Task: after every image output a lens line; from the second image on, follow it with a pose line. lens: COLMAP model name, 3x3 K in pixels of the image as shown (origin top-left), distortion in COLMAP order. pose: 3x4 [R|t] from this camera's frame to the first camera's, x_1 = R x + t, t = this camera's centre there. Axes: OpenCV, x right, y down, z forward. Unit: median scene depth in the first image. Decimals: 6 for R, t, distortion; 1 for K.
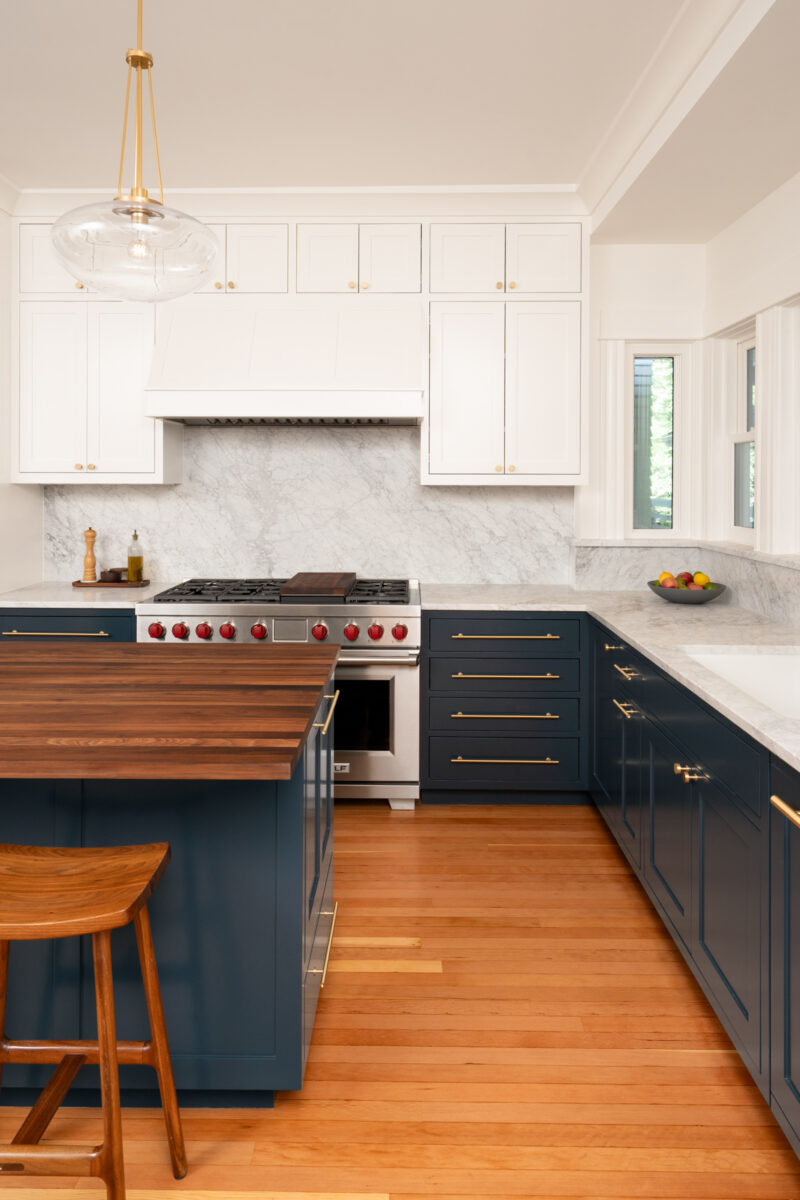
lens RADIAL K [[749.1, 0, 407.4], [0, 749.1, 480.2], [0, 0, 1]] dist [0.002691, -0.001802]
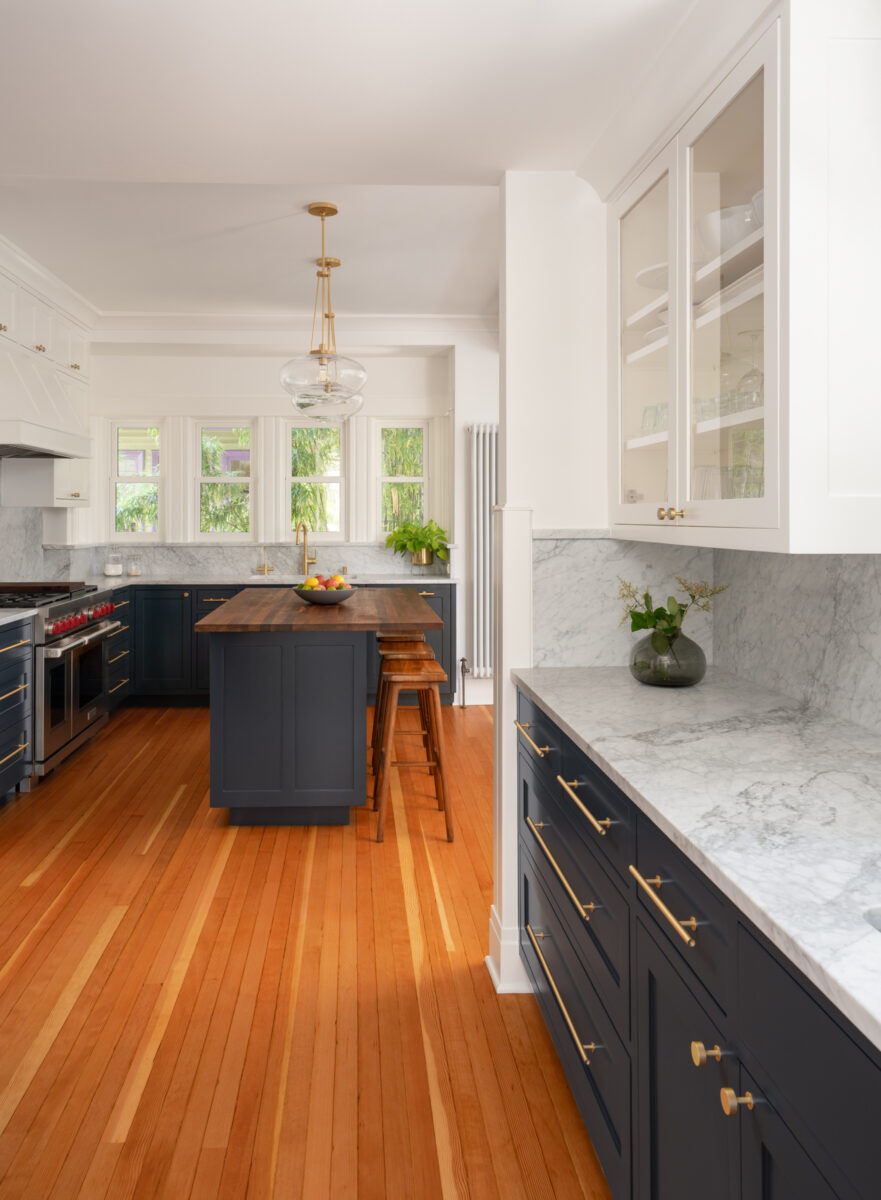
lens RADIAL K [[941.5, 0, 392.5], [0, 941.5, 514.0], [0, 0, 1]] dist [0.000160, 0.001553]
pose [[-0.049673, -0.005185, 0.998752, -1.727001], [-0.003885, 0.999980, 0.004998, 0.007983], [-0.998758, -0.003632, -0.049692, 0.498985]]
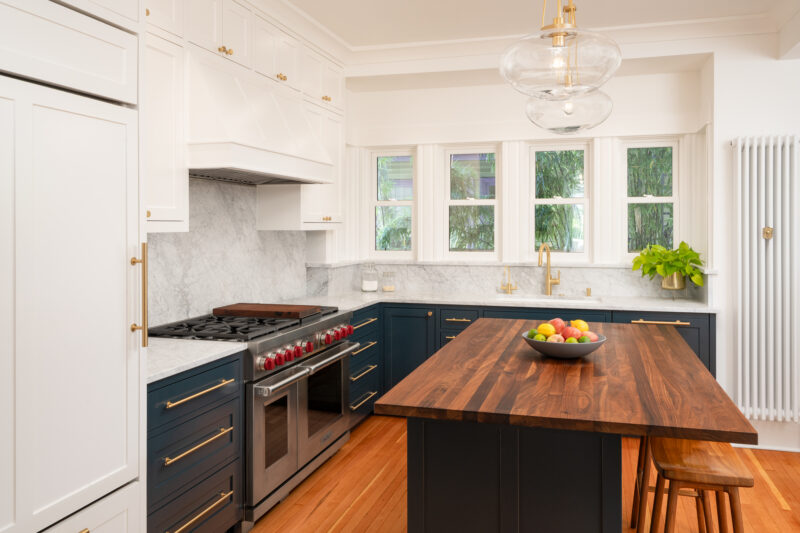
lens RADIAL K [[653.2, 0, 400.0], [0, 653.2, 221.3], [0, 0, 1]] dist [-0.002054, 0.027489]
pose [[0.277832, 0.002185, 0.960627, -1.132193], [-0.001392, 0.999997, -0.001872, -0.009318], [-0.960629, -0.000817, 0.277834, 0.500296]]
